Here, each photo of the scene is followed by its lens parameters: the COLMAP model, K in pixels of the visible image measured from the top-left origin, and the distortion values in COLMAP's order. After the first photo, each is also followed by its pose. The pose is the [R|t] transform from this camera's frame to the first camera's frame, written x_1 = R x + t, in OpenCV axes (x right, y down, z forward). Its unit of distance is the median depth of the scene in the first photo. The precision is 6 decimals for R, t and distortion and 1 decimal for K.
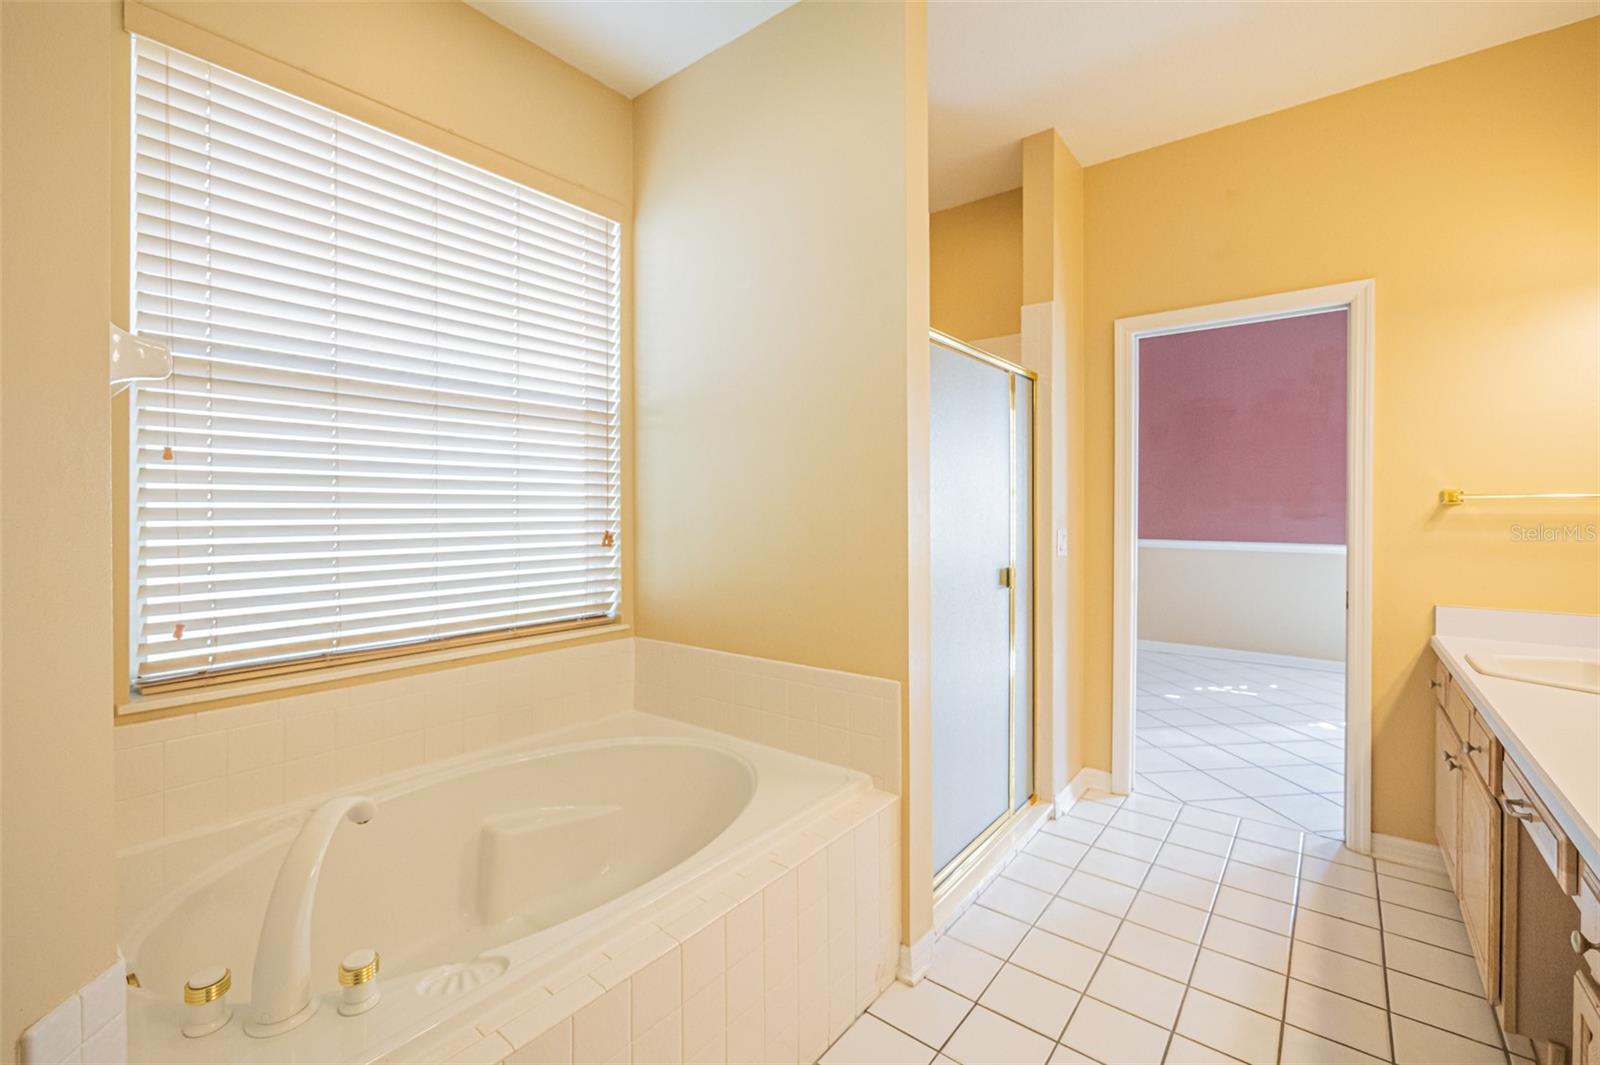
lens RADIAL K [[676.4, 0, 797.0], [0, 676.4, 525.7], [0, 0, 1]] dist [-0.015478, 0.000958]
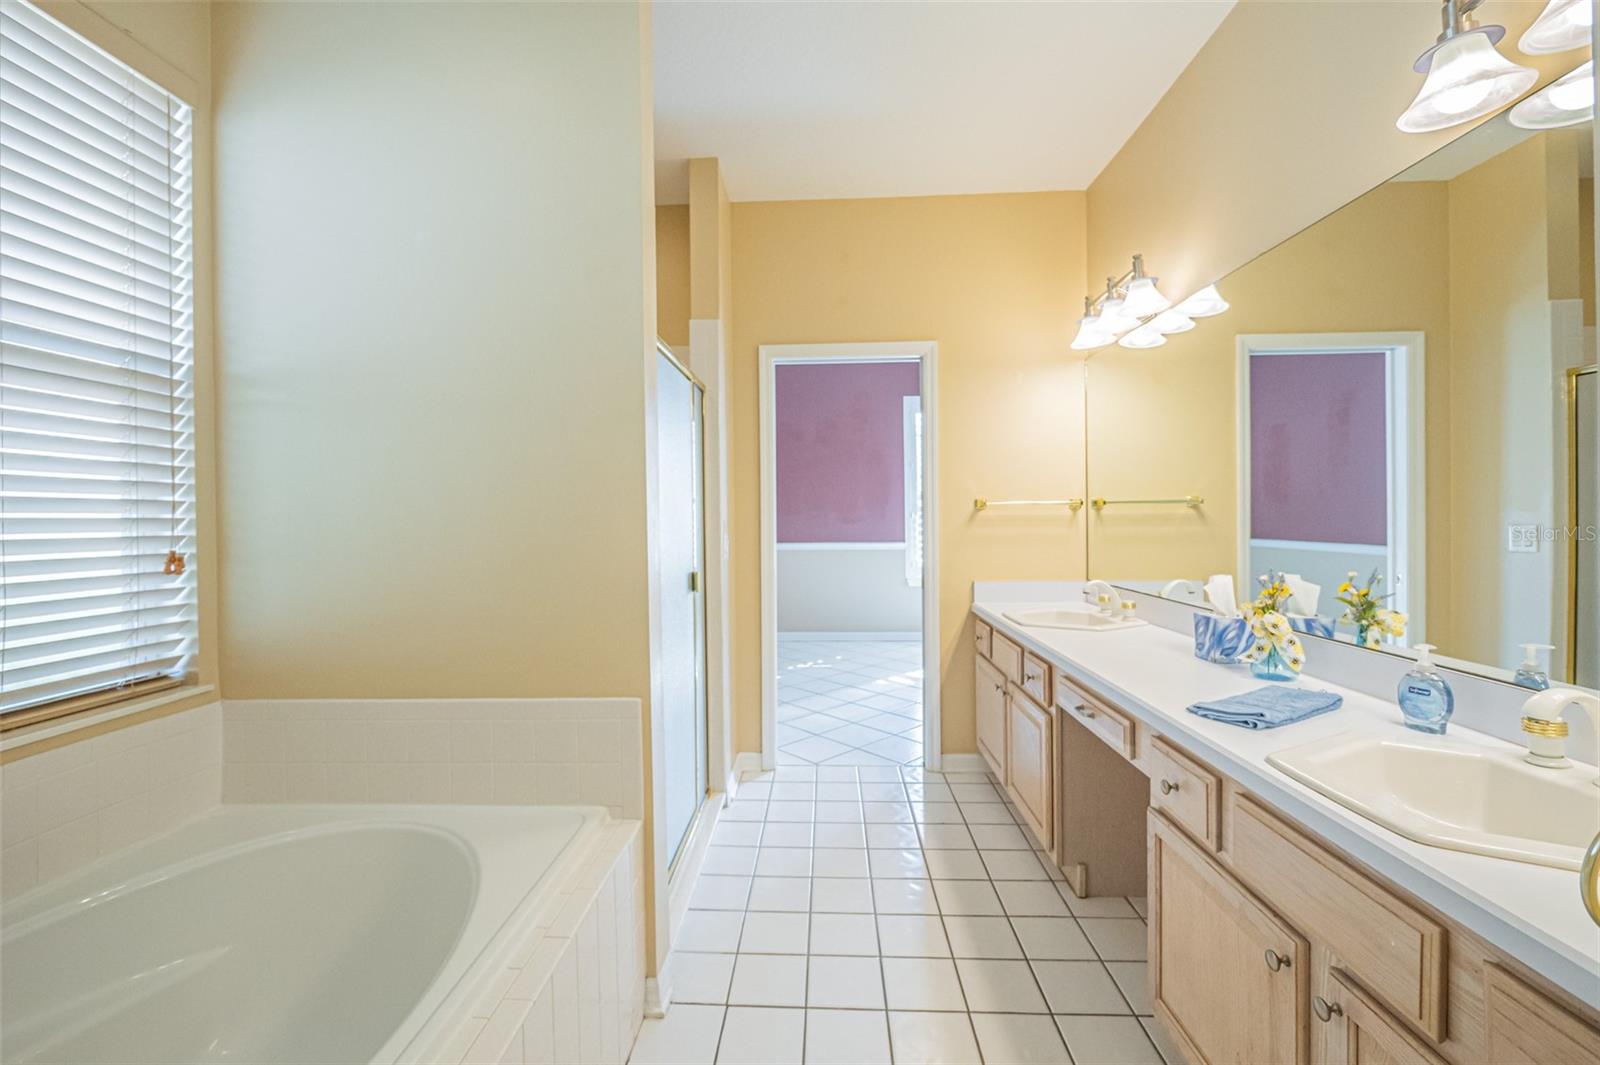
lens RADIAL K [[665.2, 0, 796.3], [0, 665.2, 529.0], [0, 0, 1]] dist [-0.014623, 0.000471]
pose [[0.808804, -0.019936, 0.587740, -0.157500], [0.025991, 0.999660, -0.001859, 0.002863], [-0.587504, 0.016780, 0.809047, 0.093384]]
